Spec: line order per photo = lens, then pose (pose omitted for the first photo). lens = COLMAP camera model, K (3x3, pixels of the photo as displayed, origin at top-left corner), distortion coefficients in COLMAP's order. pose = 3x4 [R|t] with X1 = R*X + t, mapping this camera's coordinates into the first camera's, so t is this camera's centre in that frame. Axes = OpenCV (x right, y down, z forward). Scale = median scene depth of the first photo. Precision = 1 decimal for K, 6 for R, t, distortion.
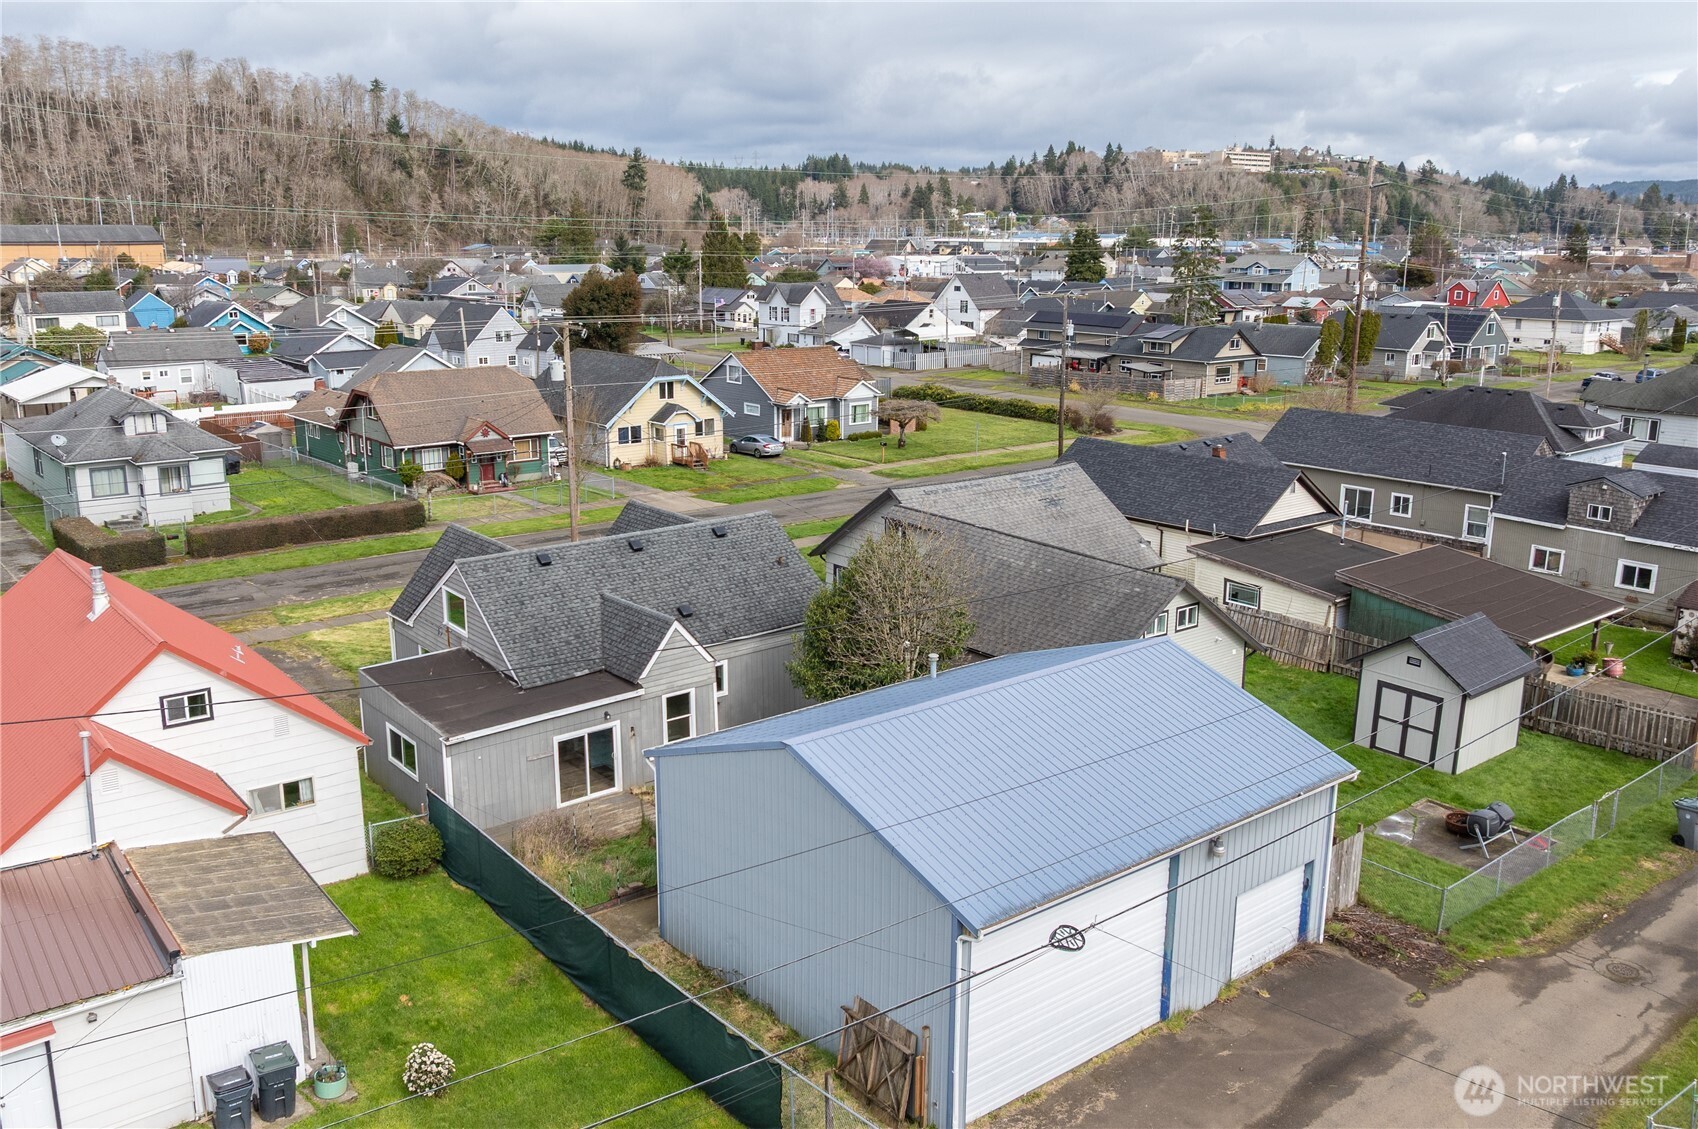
lens RADIAL K [[1419.6, 0, 851.6], [0, 1419.6, 564.1], [0, 0, 1]] dist [-0.020392, 0.002238]
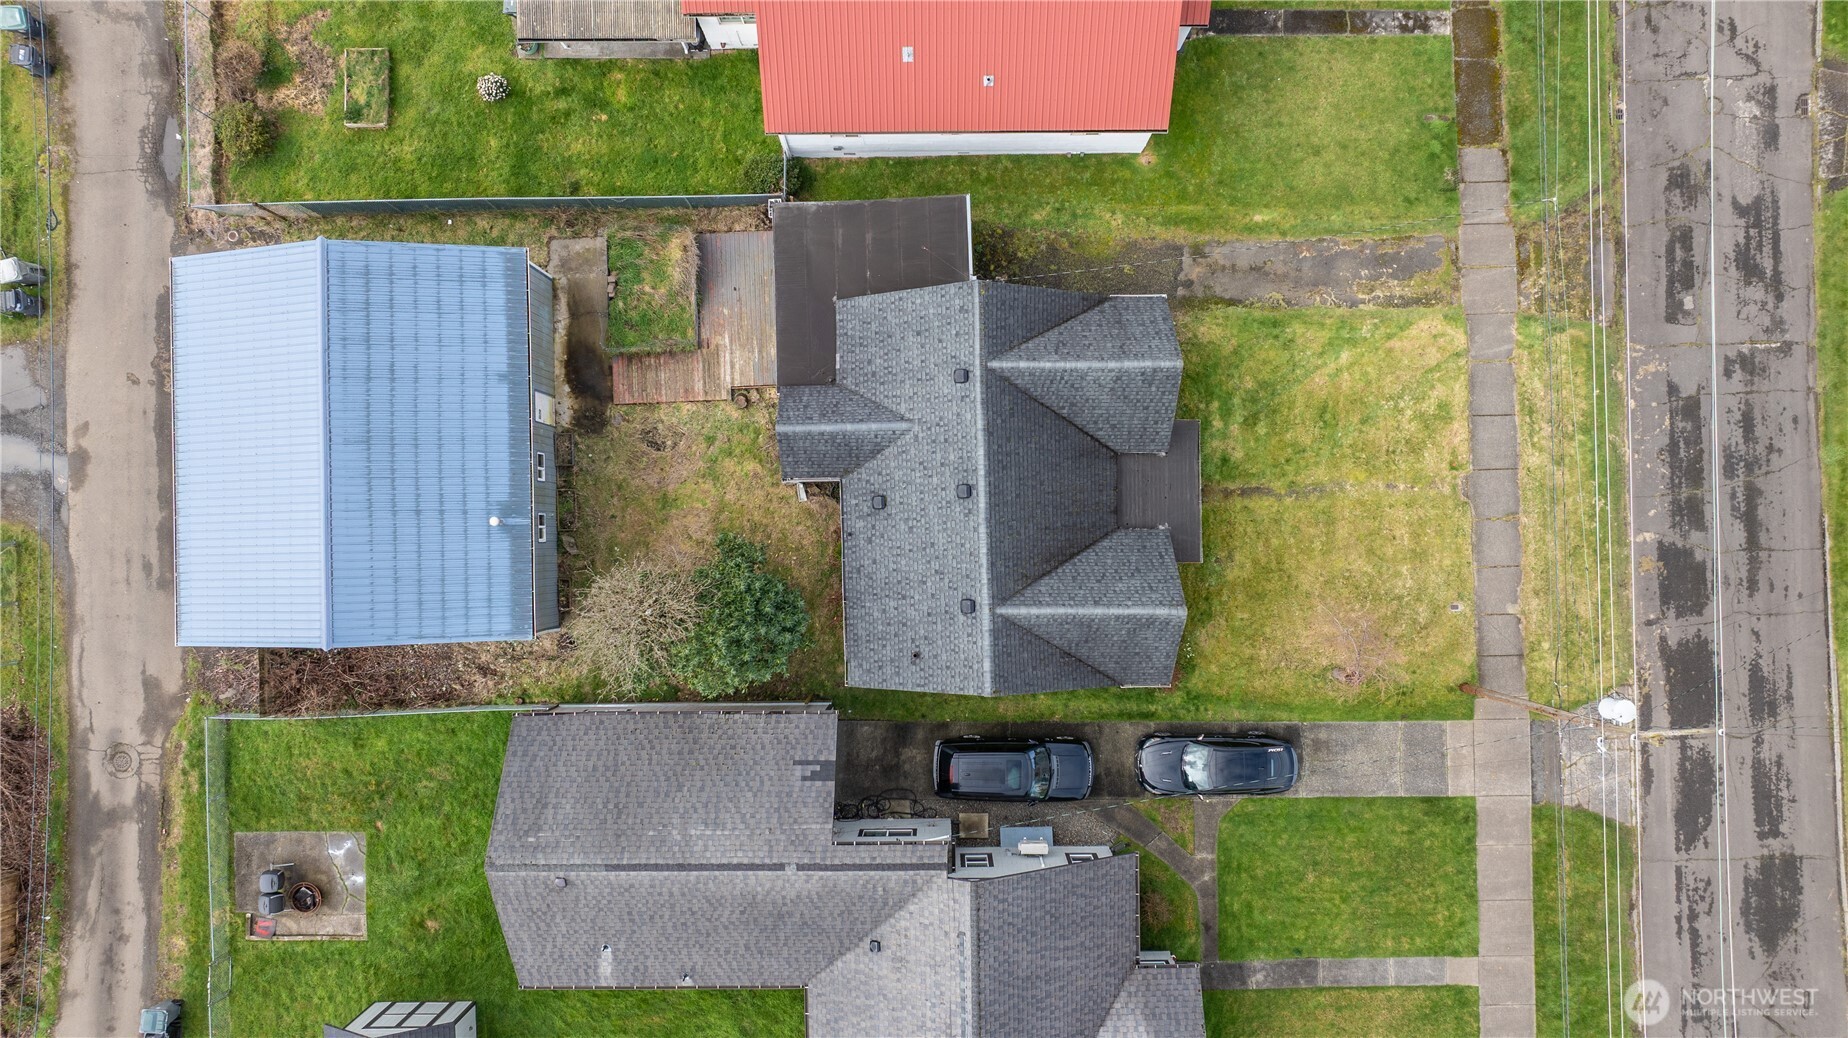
lens RADIAL K [[1305.1, 0, 923.4], [0, 1305.1, 511.6], [0, 0, 1]] dist [-0.006182, -0.003644]
pose [[-0.618747, 0.785551, -0.007834, -0.101078], [-0.175659, -0.128626, 0.976012, -0.670893], [0.765700, 0.605280, 0.217577, 0.679776]]
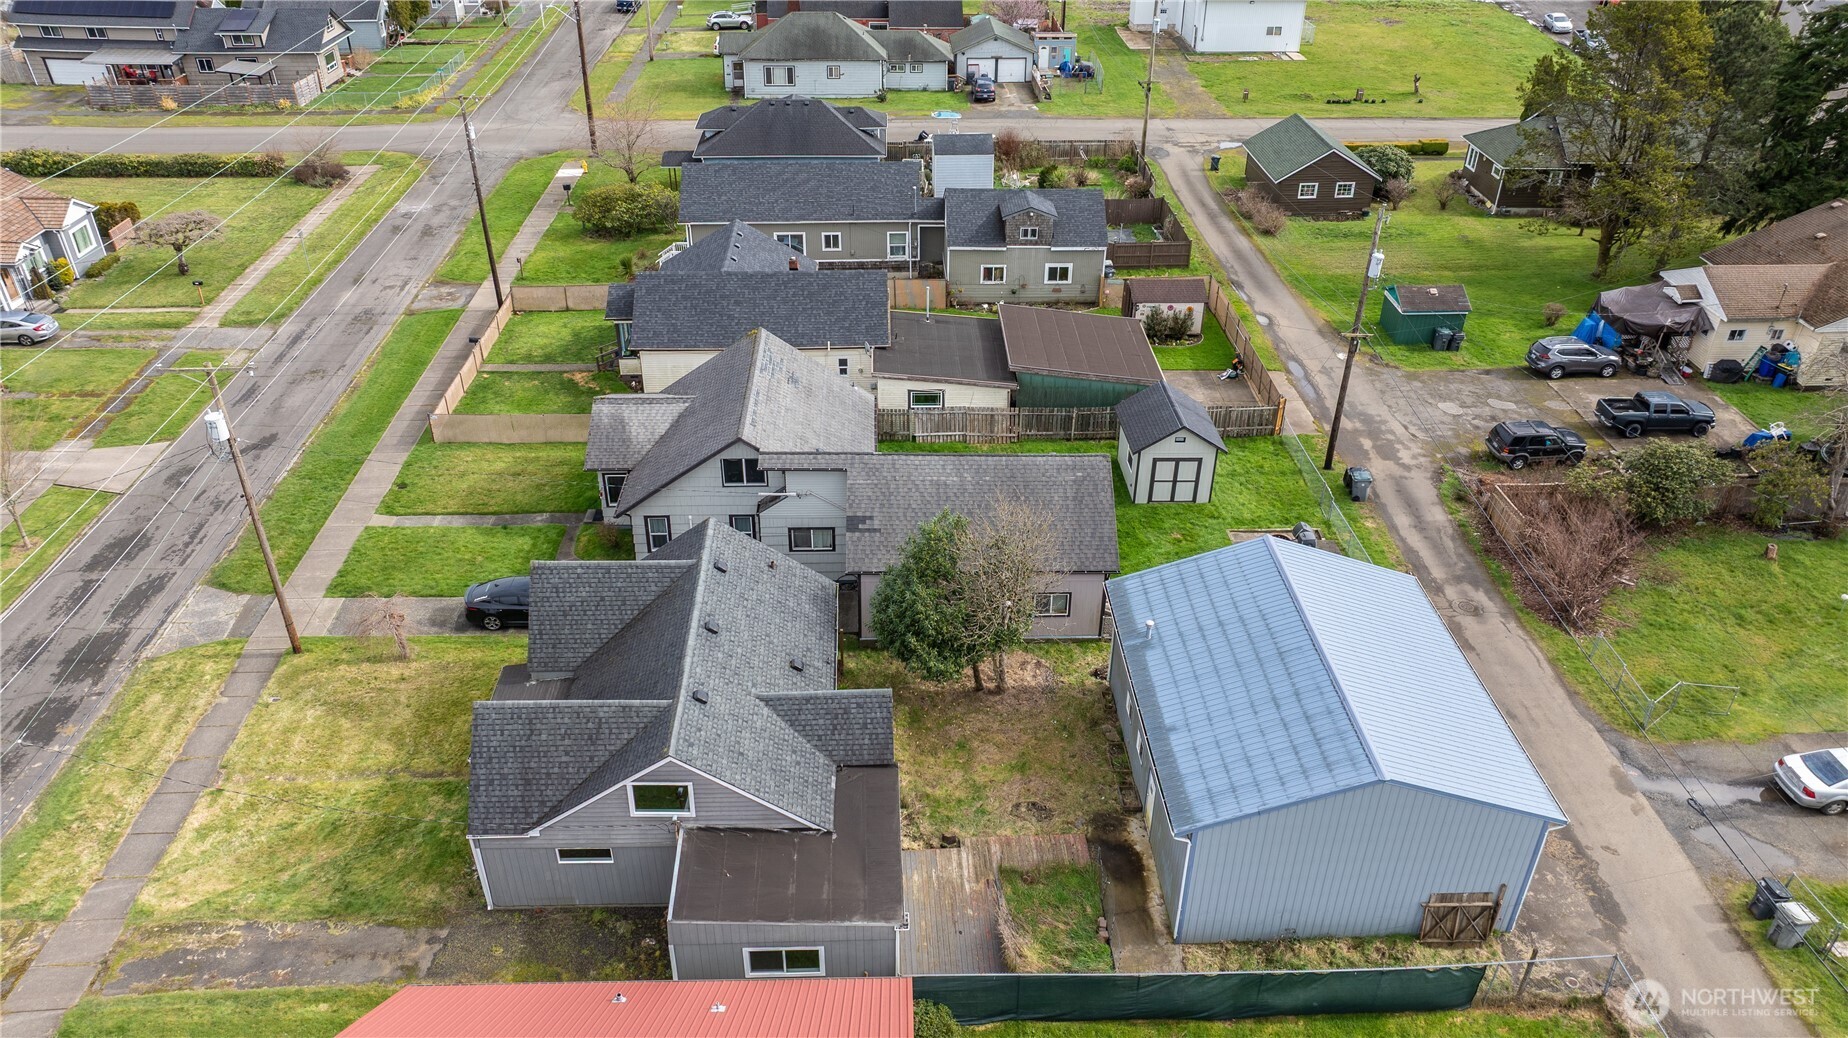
lens RADIAL K [[1305.1, 0, 923.4], [0, 1305.1, 511.6], [0, 0, 1]] dist [-0.006182, -0.003644]
pose [[0.605496, -0.422193, 0.674631, -0.519597], [0.183886, 0.898969, 0.397544, -0.336845], [-0.774313, -0.116656, 0.621957, 0.301194]]
